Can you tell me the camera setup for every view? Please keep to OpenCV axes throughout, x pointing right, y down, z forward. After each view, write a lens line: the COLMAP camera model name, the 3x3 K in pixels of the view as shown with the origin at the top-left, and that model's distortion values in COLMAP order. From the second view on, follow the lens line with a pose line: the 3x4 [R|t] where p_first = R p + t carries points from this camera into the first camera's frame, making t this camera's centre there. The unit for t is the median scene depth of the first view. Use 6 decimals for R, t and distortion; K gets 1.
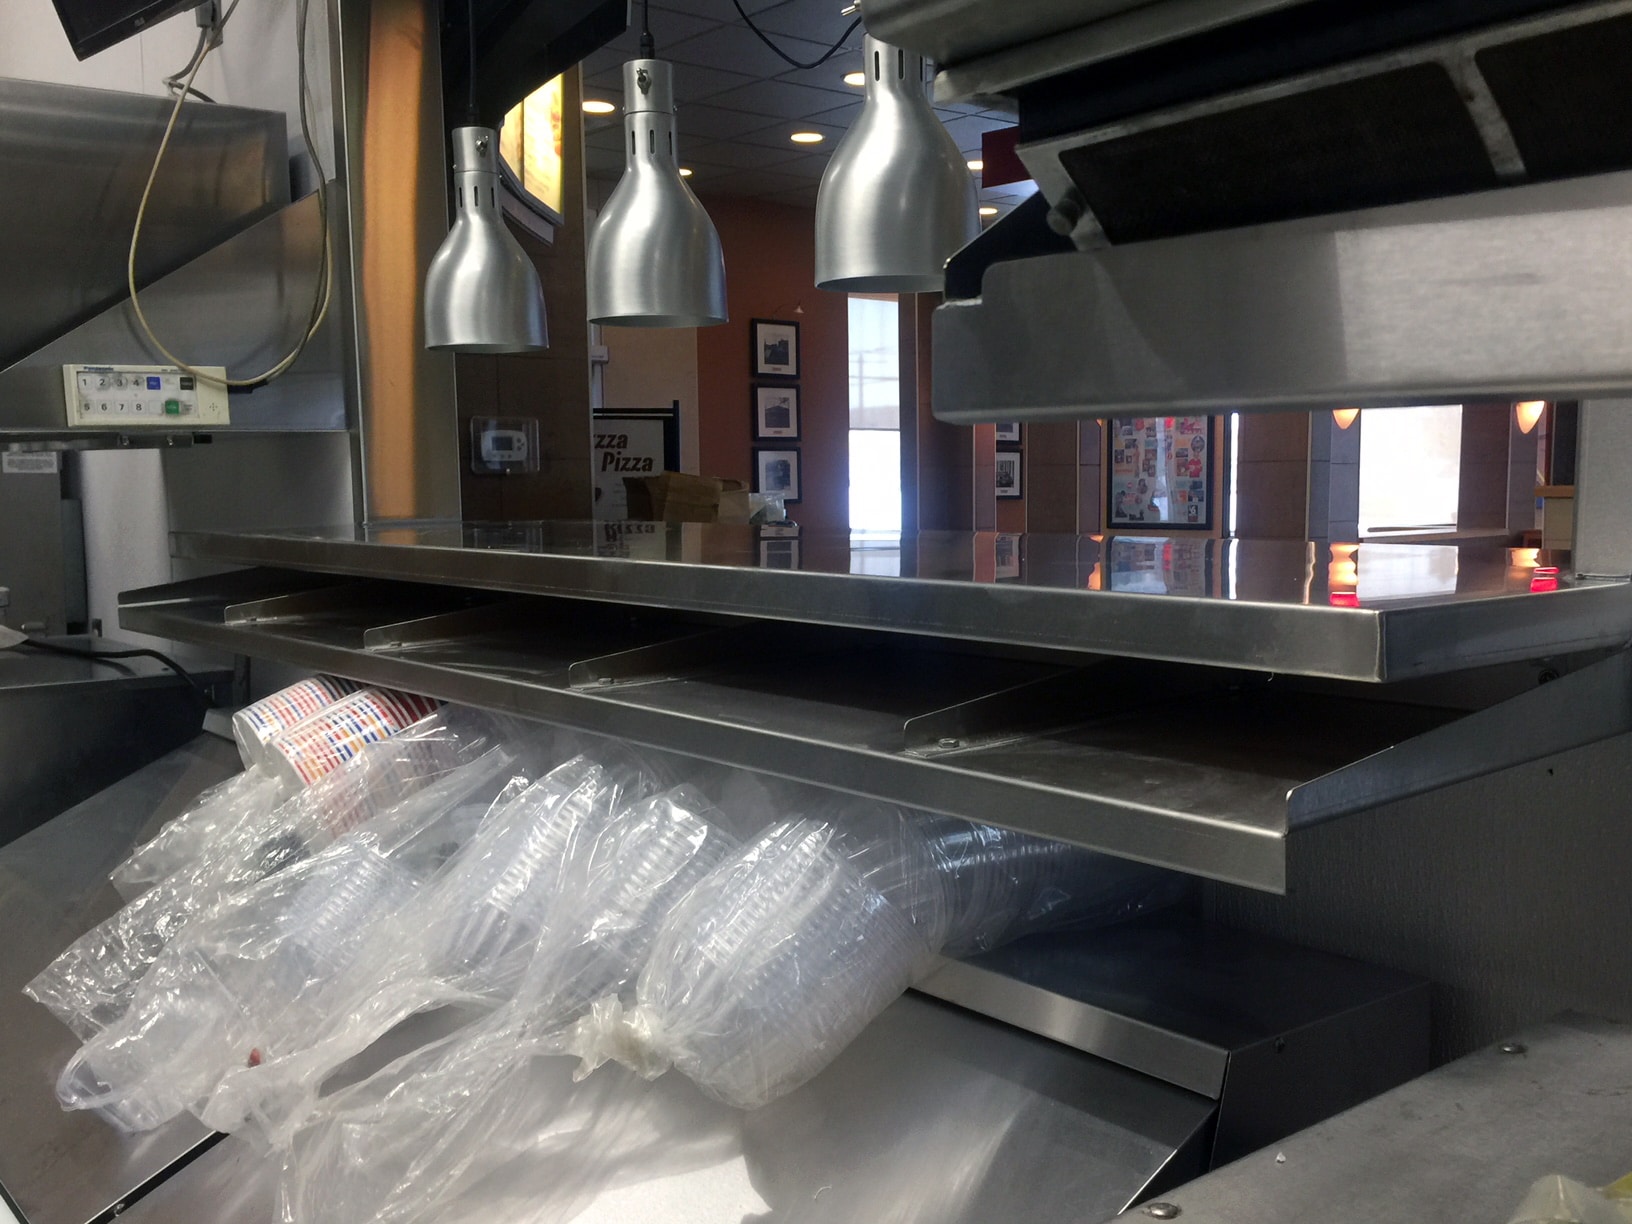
lens RADIAL K [[1597.8, 0, 813.4], [0, 1597.8, 609.3], [0, 0, 1]] dist [0.031205, 0.000000]
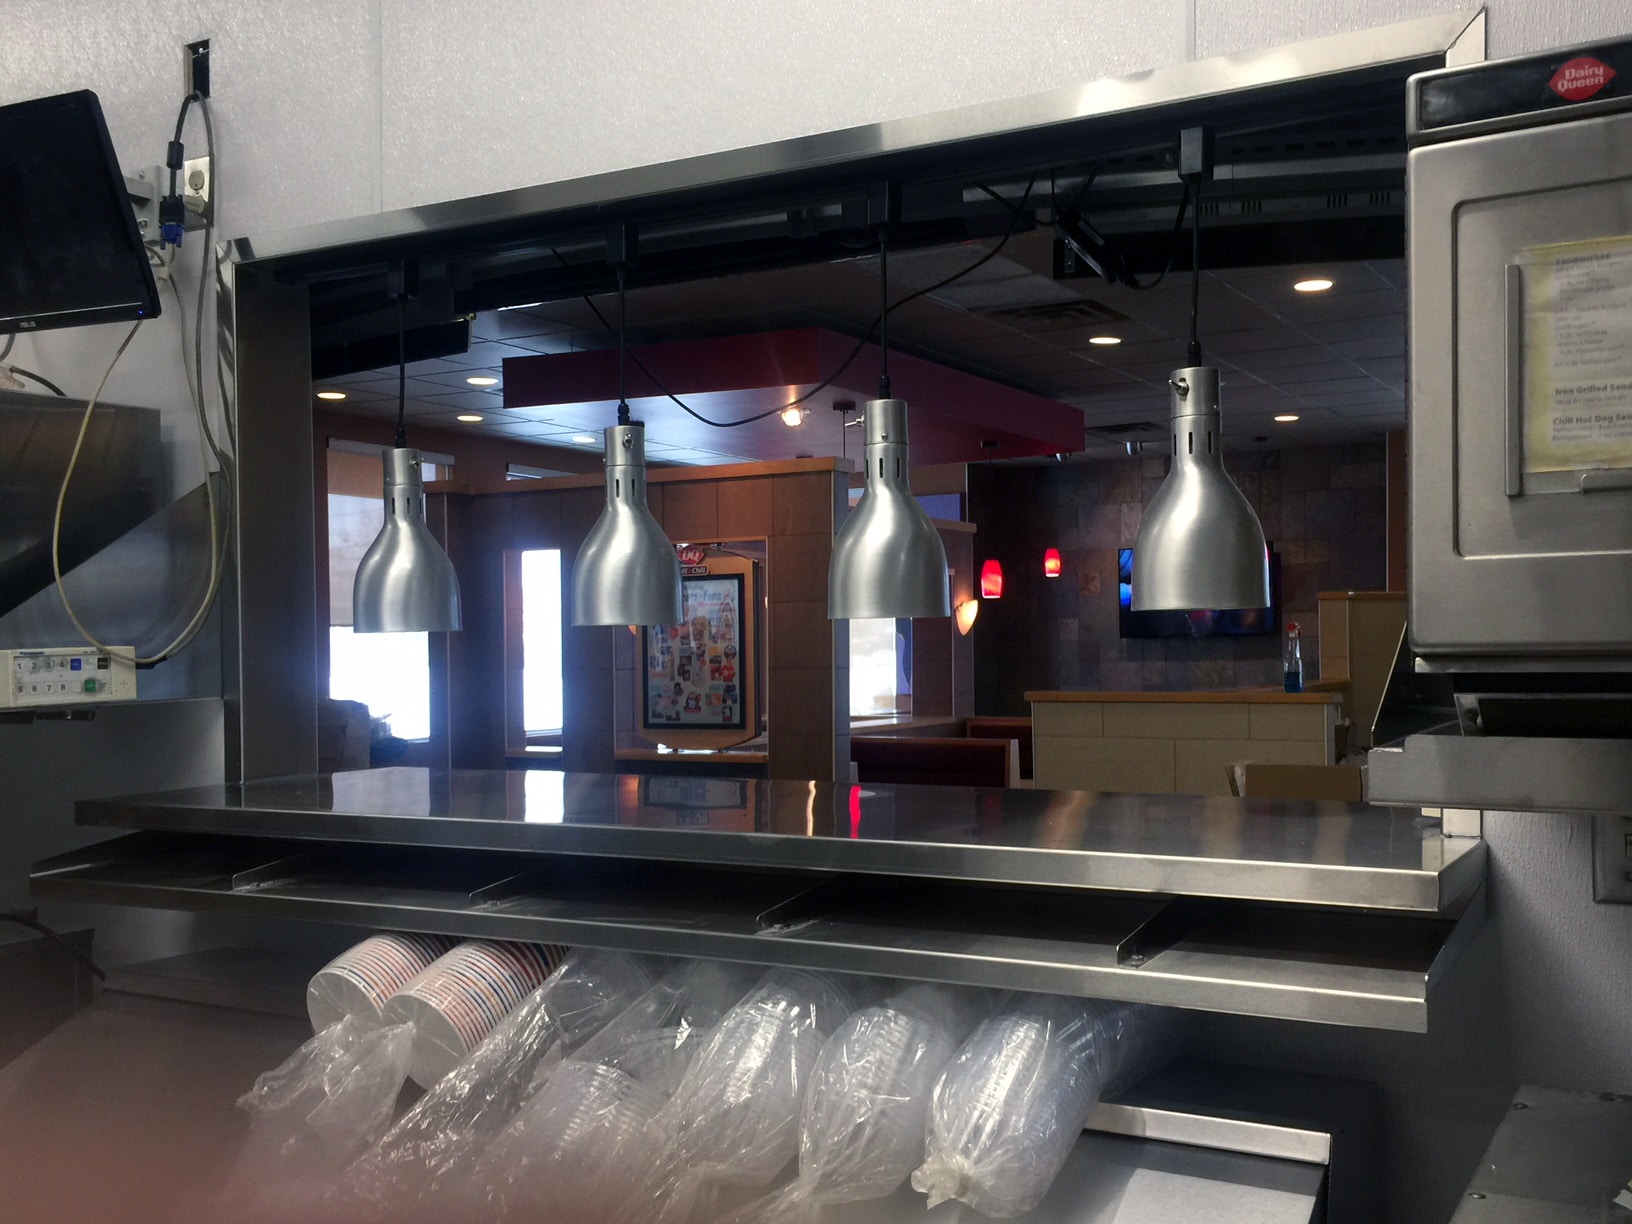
lens RADIAL K [[1597.8, 0, 819.3], [0, 1597.8, 613.2], [0, 0, 1]] dist [0.031205, 0.000000]
pose [[0.934288, 0.001904, 0.356514, -0.325071], [0.037327, 0.993968, -0.103126, -0.044672], [-0.354560, 0.109657, 0.928581, -0.174022]]
